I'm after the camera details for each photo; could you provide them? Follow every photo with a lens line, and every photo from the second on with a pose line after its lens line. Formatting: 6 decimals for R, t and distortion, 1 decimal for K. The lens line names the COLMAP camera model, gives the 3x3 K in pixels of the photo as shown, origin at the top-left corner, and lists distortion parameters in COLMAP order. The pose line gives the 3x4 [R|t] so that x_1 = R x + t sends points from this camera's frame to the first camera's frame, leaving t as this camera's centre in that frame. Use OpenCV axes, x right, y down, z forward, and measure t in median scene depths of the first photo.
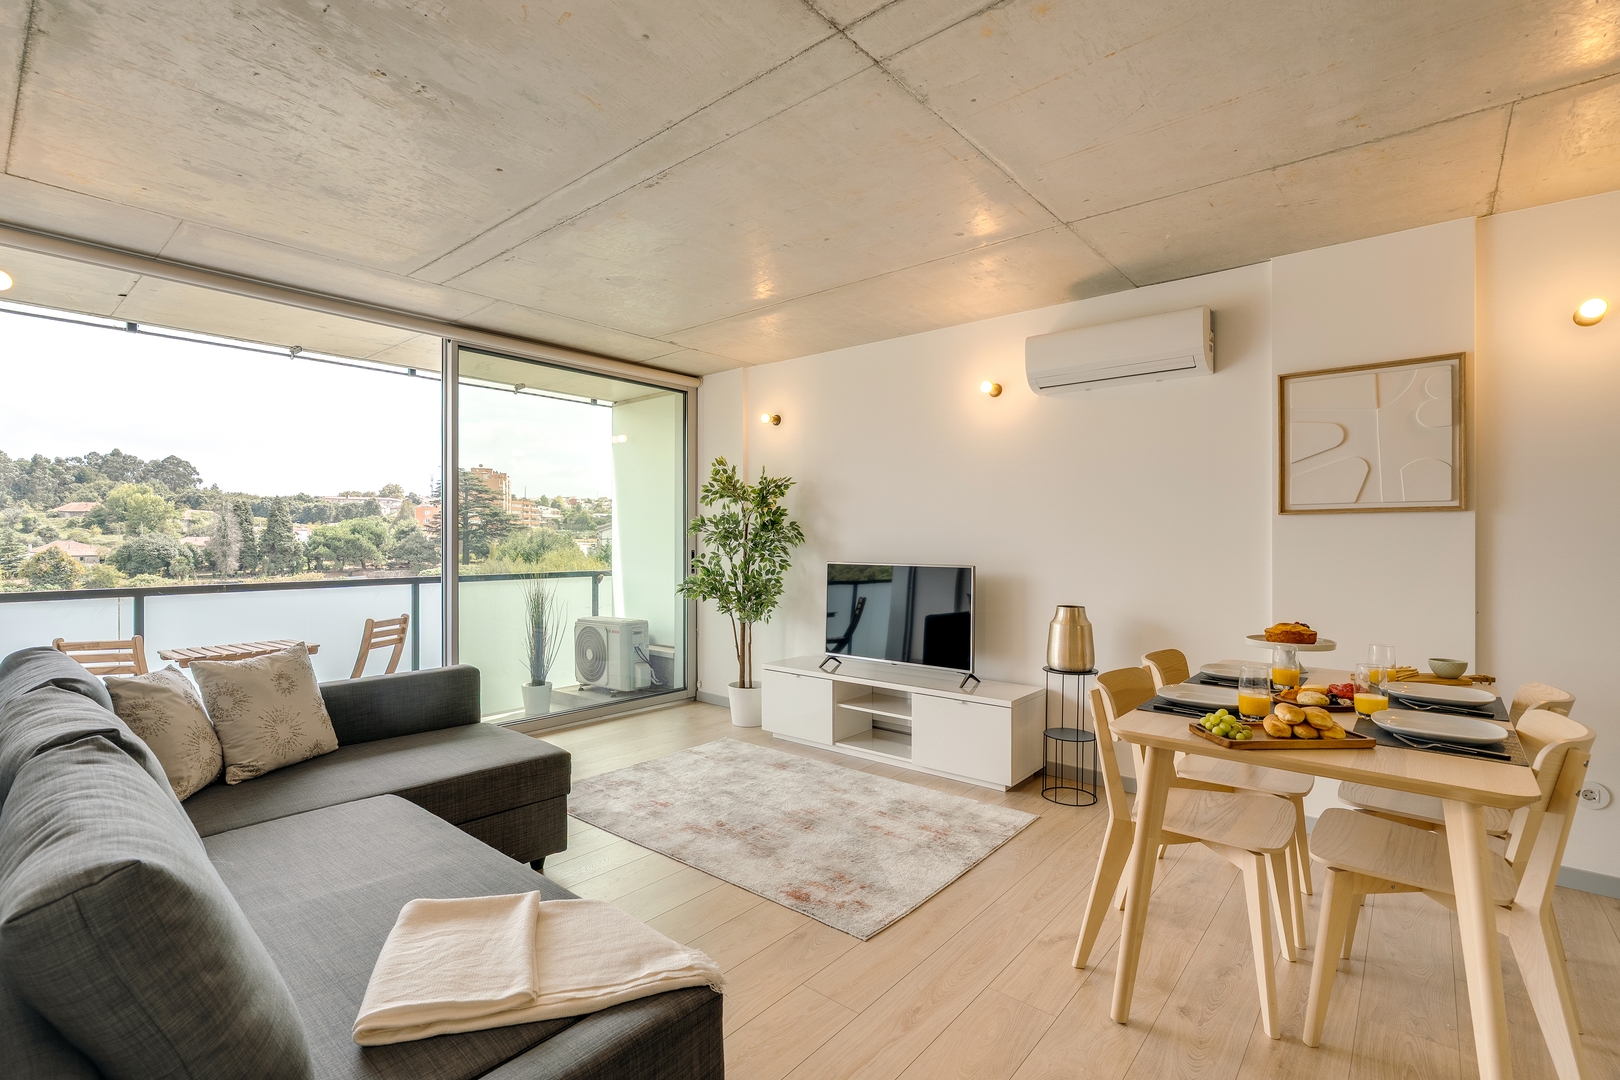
lens RADIAL K [[739.6, 0, 799.8], [0, 739.6, 531.7], [0, 0, 1]] dist [-0.002725, 0.001145]
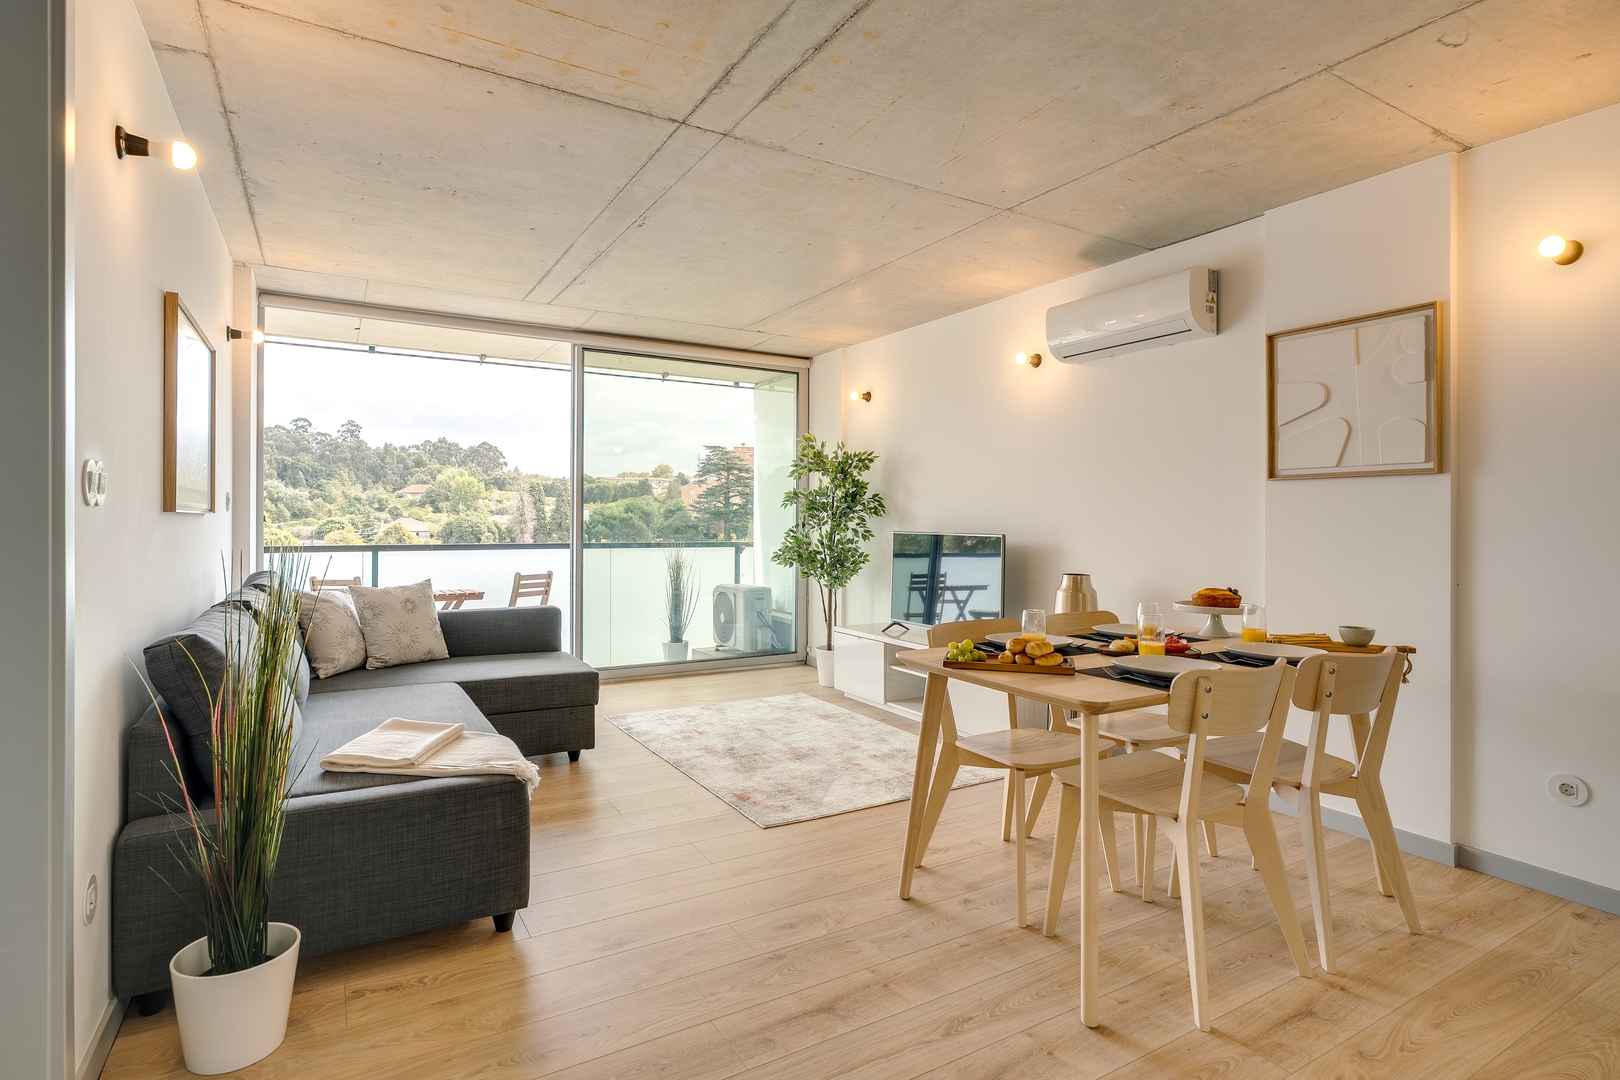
lens RADIAL K [[824.7, 0, 815.4], [0, 824.7, 507.6], [0, 0, 1]] dist [-0.001246, -0.000247]
pose [[0.946693, 0.000769, -0.322137, 0.390153], [-0.002621, 0.999982, -0.005313, 0.017008], [0.322128, 0.005873, 0.946678, -0.175047]]
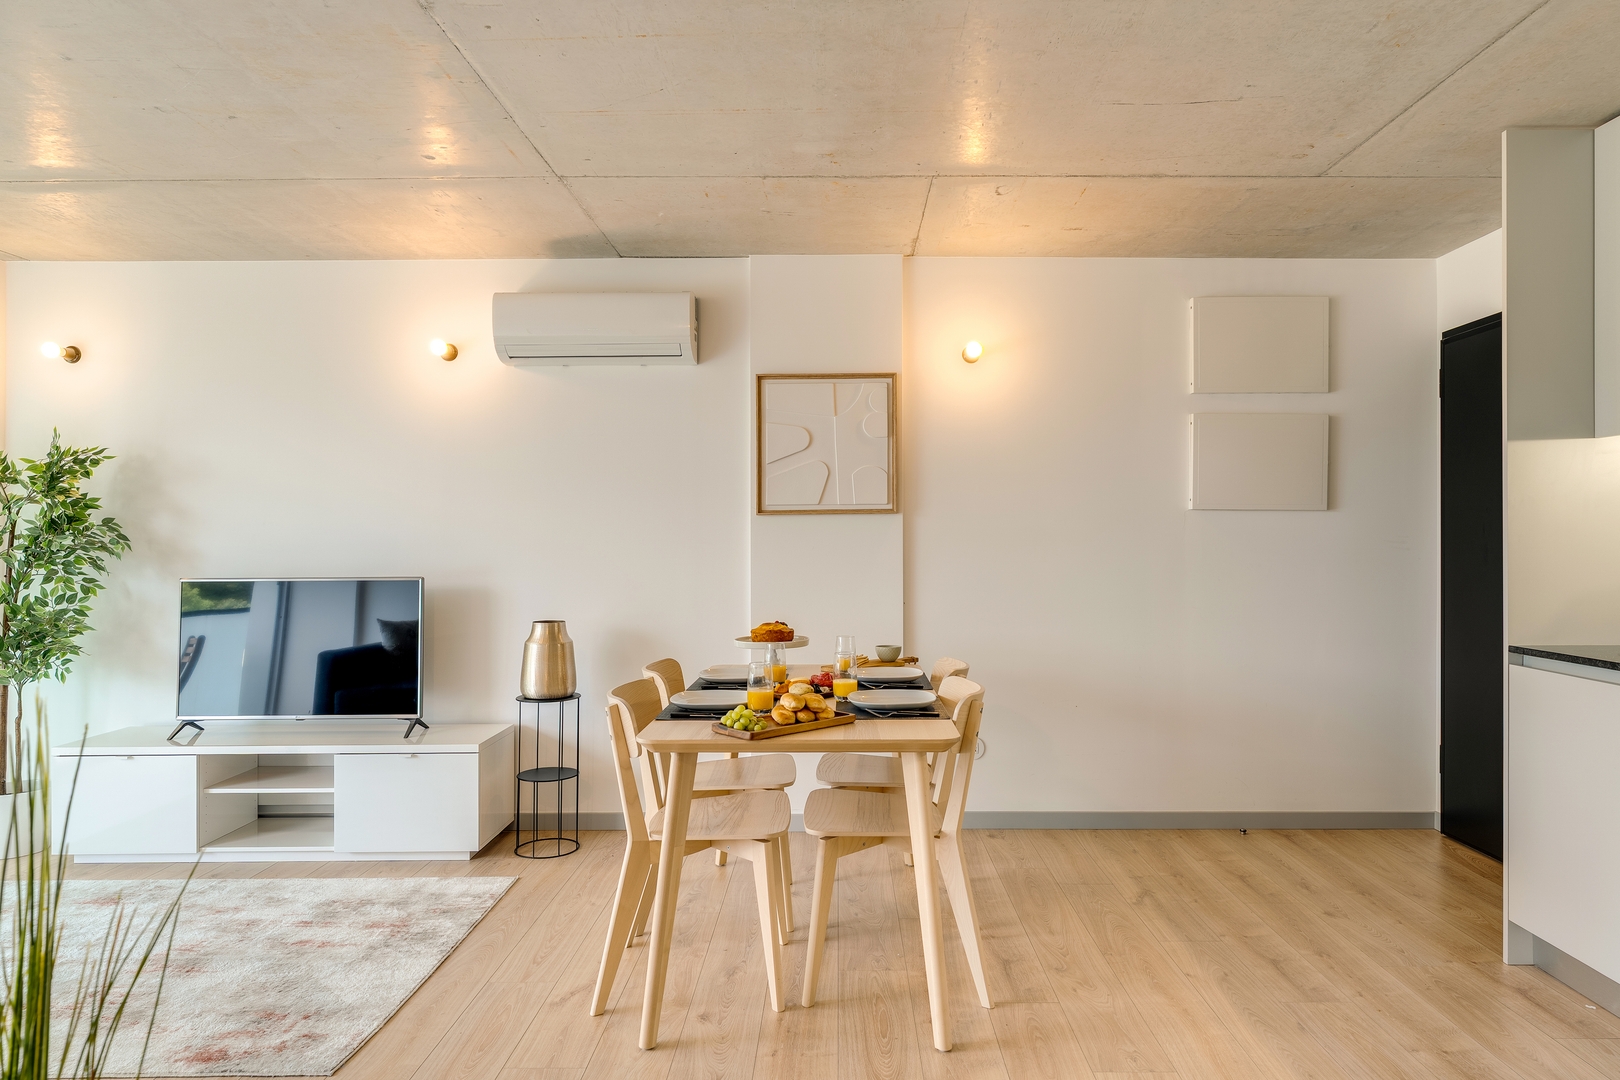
lens RADIAL K [[983.4, 0, 846.7], [0, 983.4, 522.2], [0, 0, 1]] dist [-0.003021, -0.000286]
pose [[0.758129, 0.003974, 0.652092, -0.106890], [0.002220, 0.999960, -0.008675, -0.001587], [-0.652101, 0.008025, 0.758090, -0.070013]]
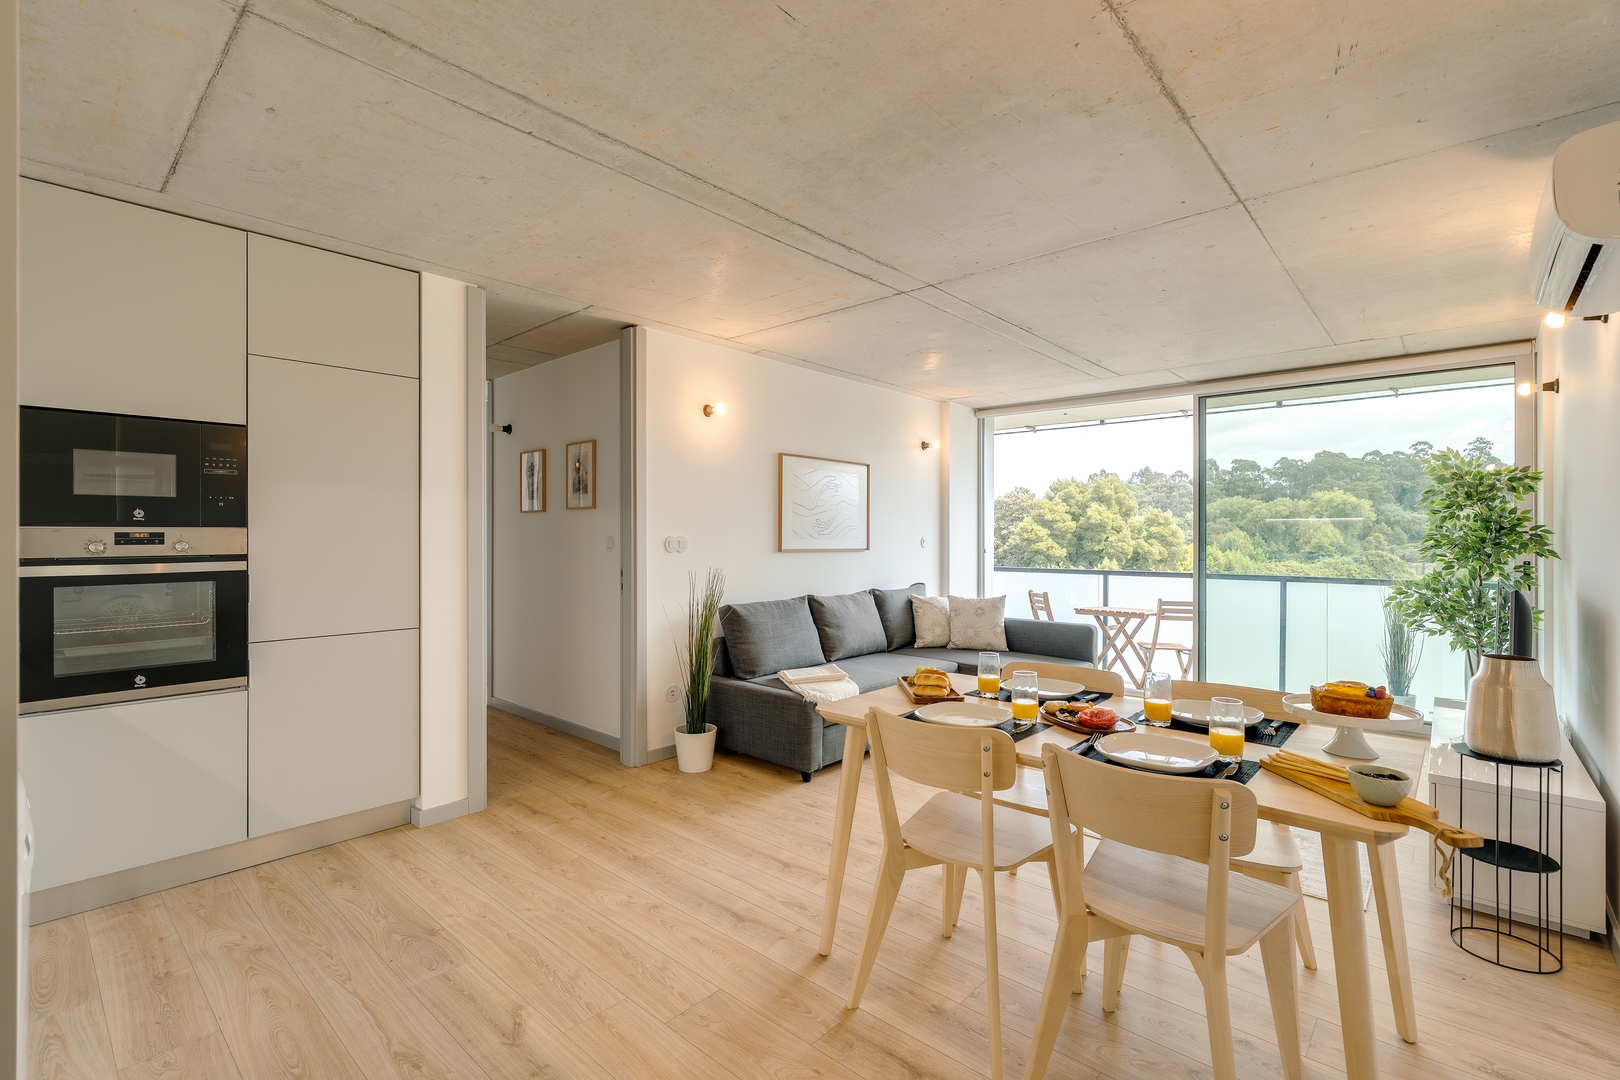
lens RADIAL K [[739.6, 0, 799.8], [0, 739.6, 531.7], [0, 0, 1]] dist [-0.002725, 0.001145]
pose [[-0.040039, -0.005329, -0.999184, 1.036017], [0.005450, 0.999970, -0.005552, -0.010919], [0.999183, -0.005668, -0.040009, 0.406073]]
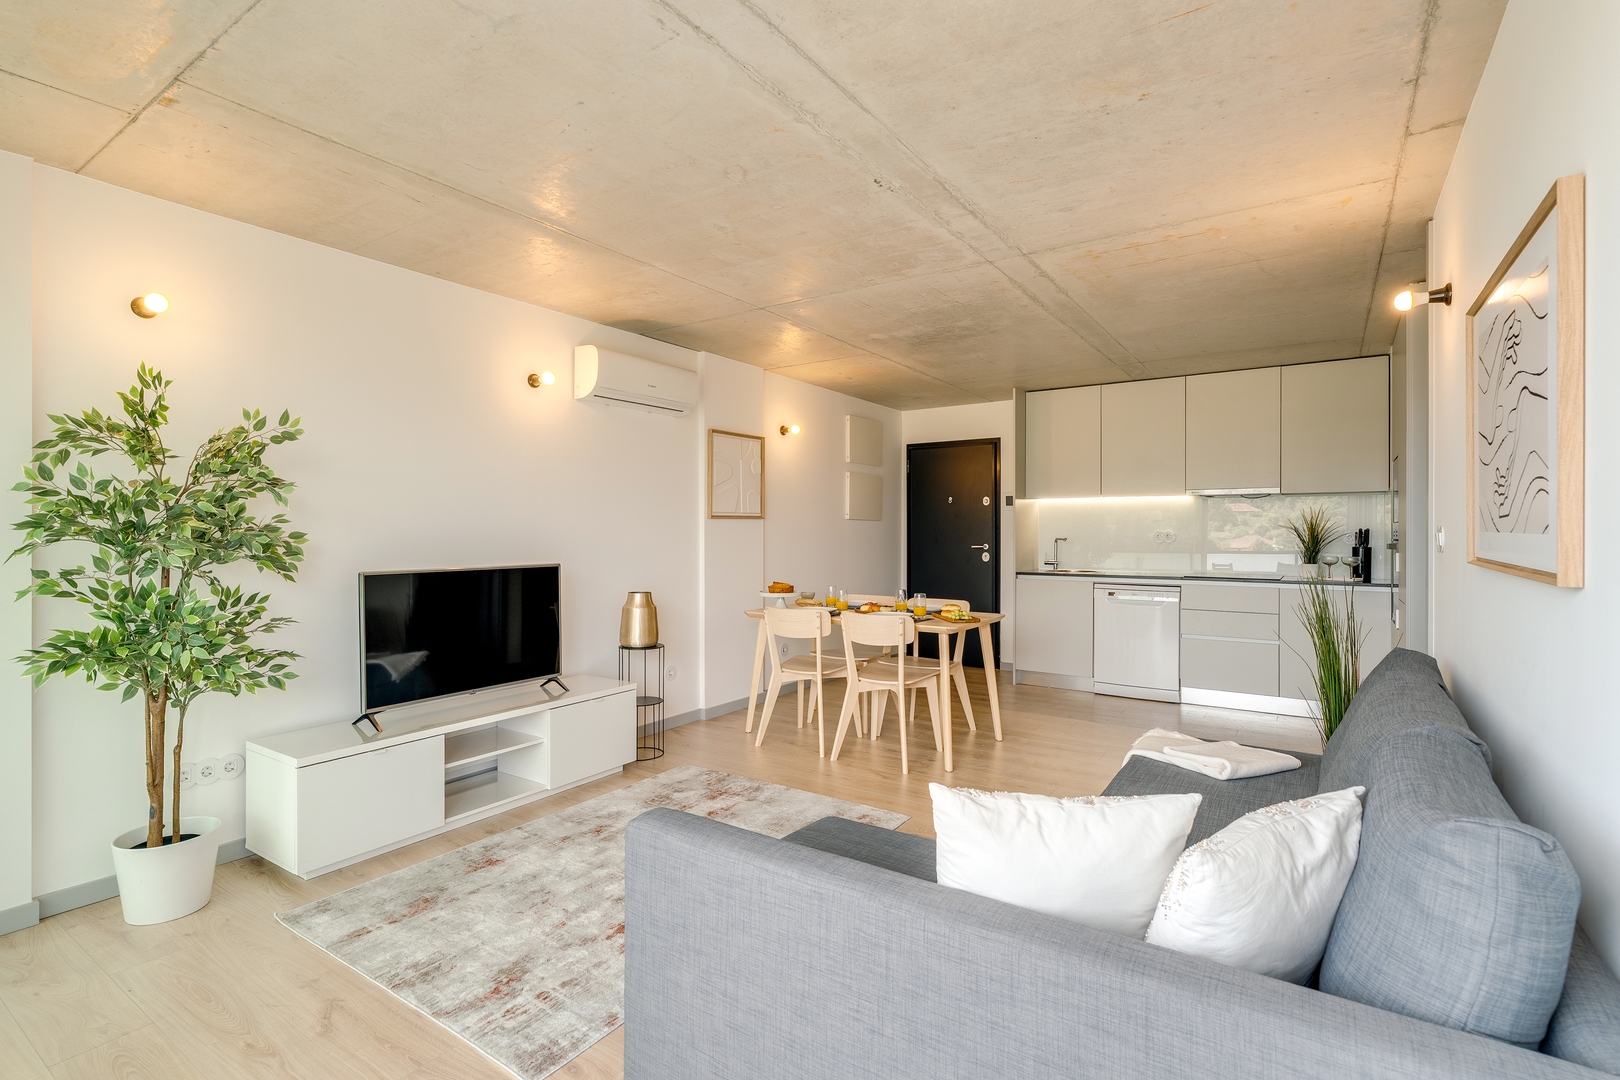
lens RADIAL K [[763.1, 0, 804.4], [0, 763.1, 517.8], [0, 0, 1]] dist [-0.001260, 0.000126]
pose [[-0.109055, 0.011233, 0.993972, -0.870539], [-0.010430, 0.999868, -0.012444, -0.005283], [-0.993981, -0.011724, -0.108924, 0.871980]]
